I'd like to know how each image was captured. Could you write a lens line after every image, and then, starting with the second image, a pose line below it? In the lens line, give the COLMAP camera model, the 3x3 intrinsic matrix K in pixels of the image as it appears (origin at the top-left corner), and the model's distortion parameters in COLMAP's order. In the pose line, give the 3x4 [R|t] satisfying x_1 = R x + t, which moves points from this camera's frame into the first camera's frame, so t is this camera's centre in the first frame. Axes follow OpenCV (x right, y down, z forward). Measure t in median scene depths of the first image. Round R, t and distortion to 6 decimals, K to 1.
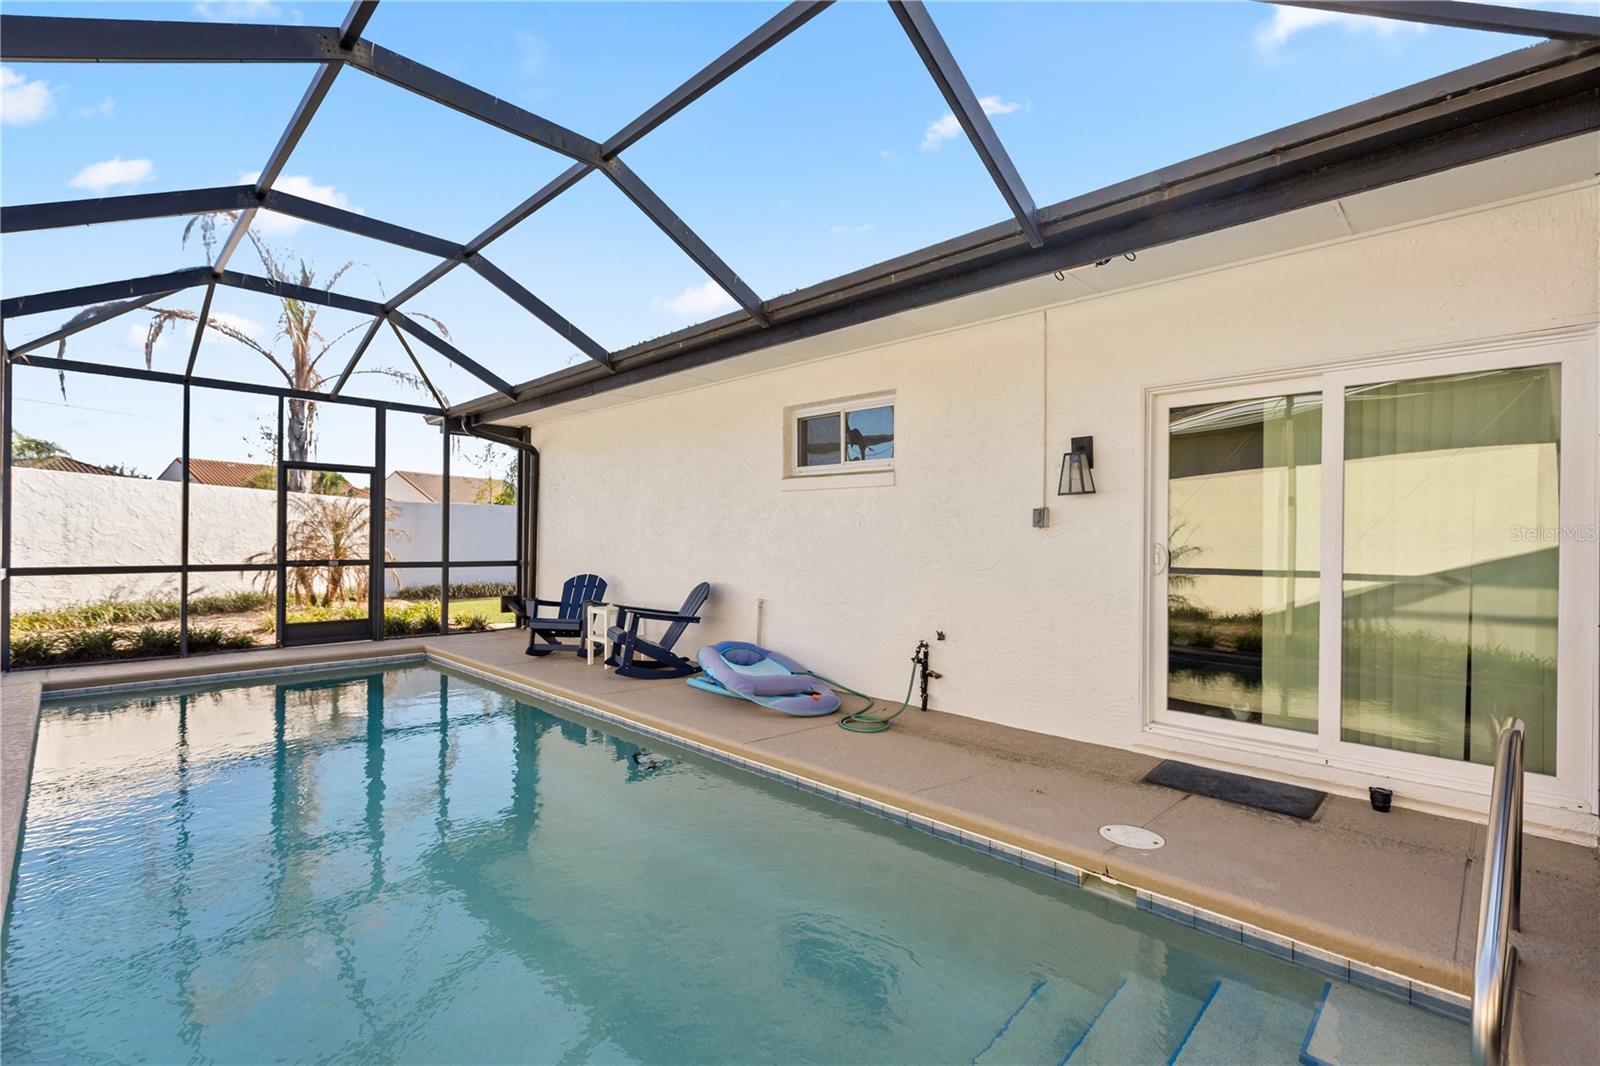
lens RADIAL K [[723.6, 0, 801.9], [0, 723.6, 534.1], [0, 0, 1]] dist [0.009197, -0.001465]
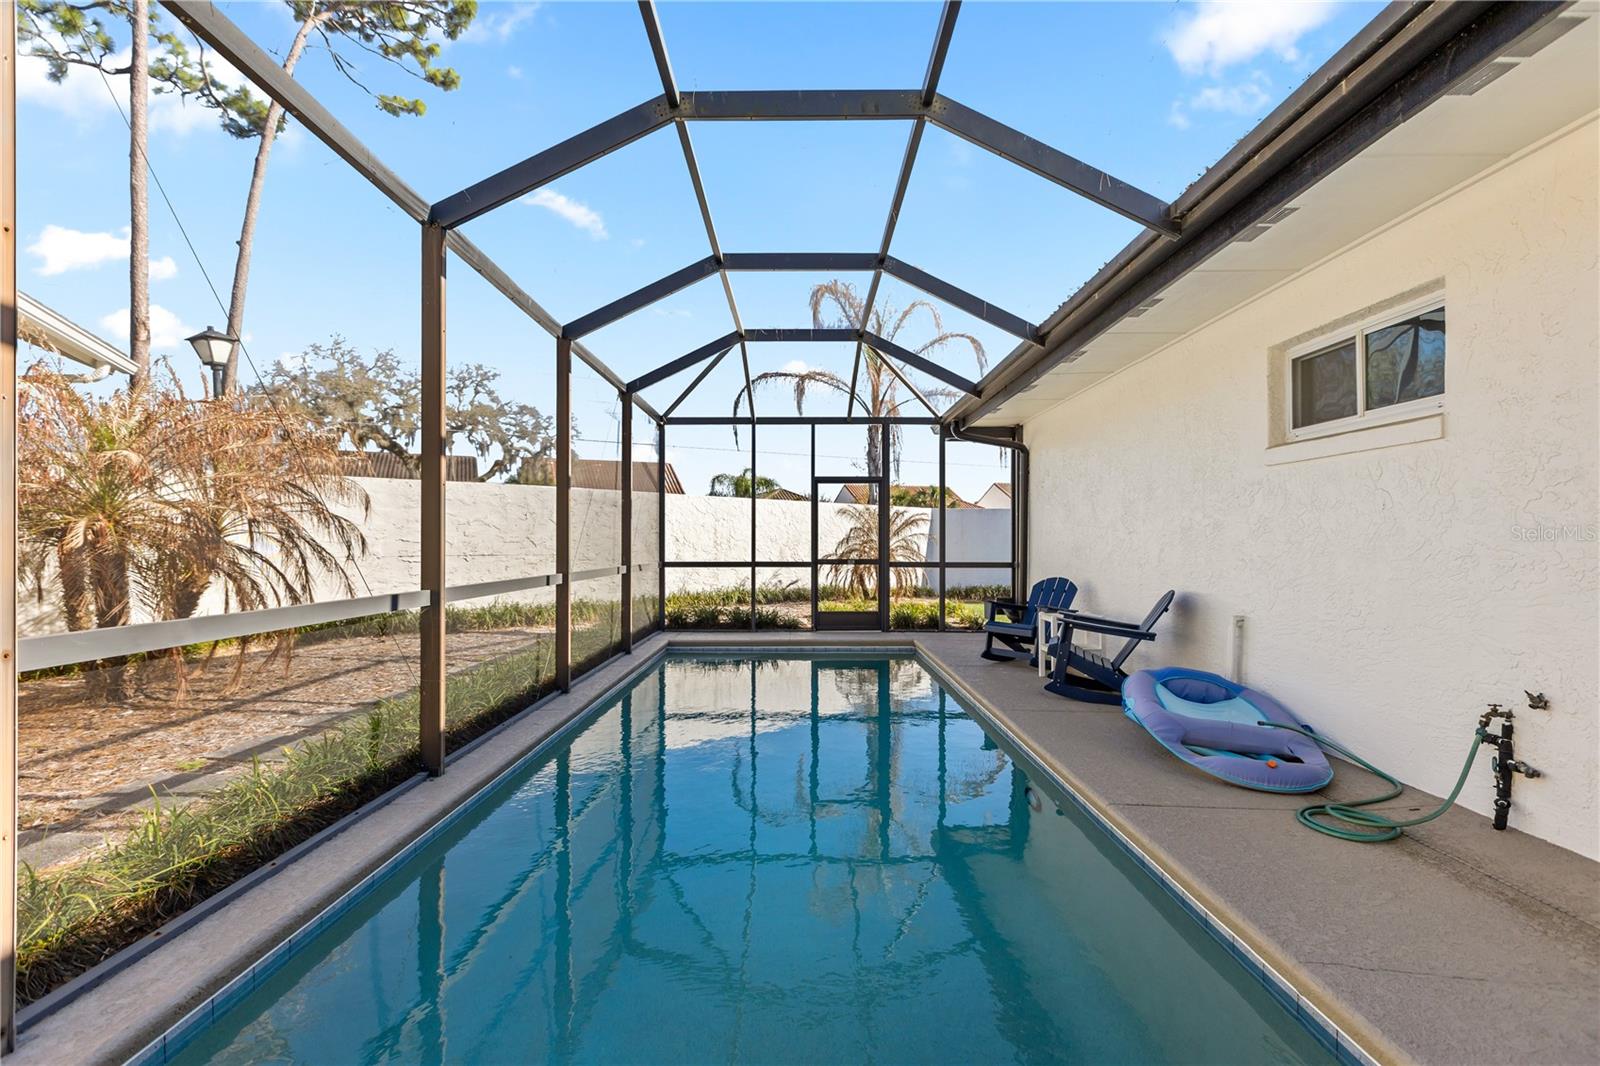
lens RADIAL K [[723.6, 0, 795.7], [0, 723.6, 543.6], [0, 0, 1]] dist [0.009197, -0.001465]
pose [[0.695509, -0.007341, -0.718480, 0.143513], [0.010875, 0.999941, 0.000310, 0.010435], [0.718435, -0.008029, 0.695548, 0.151296]]
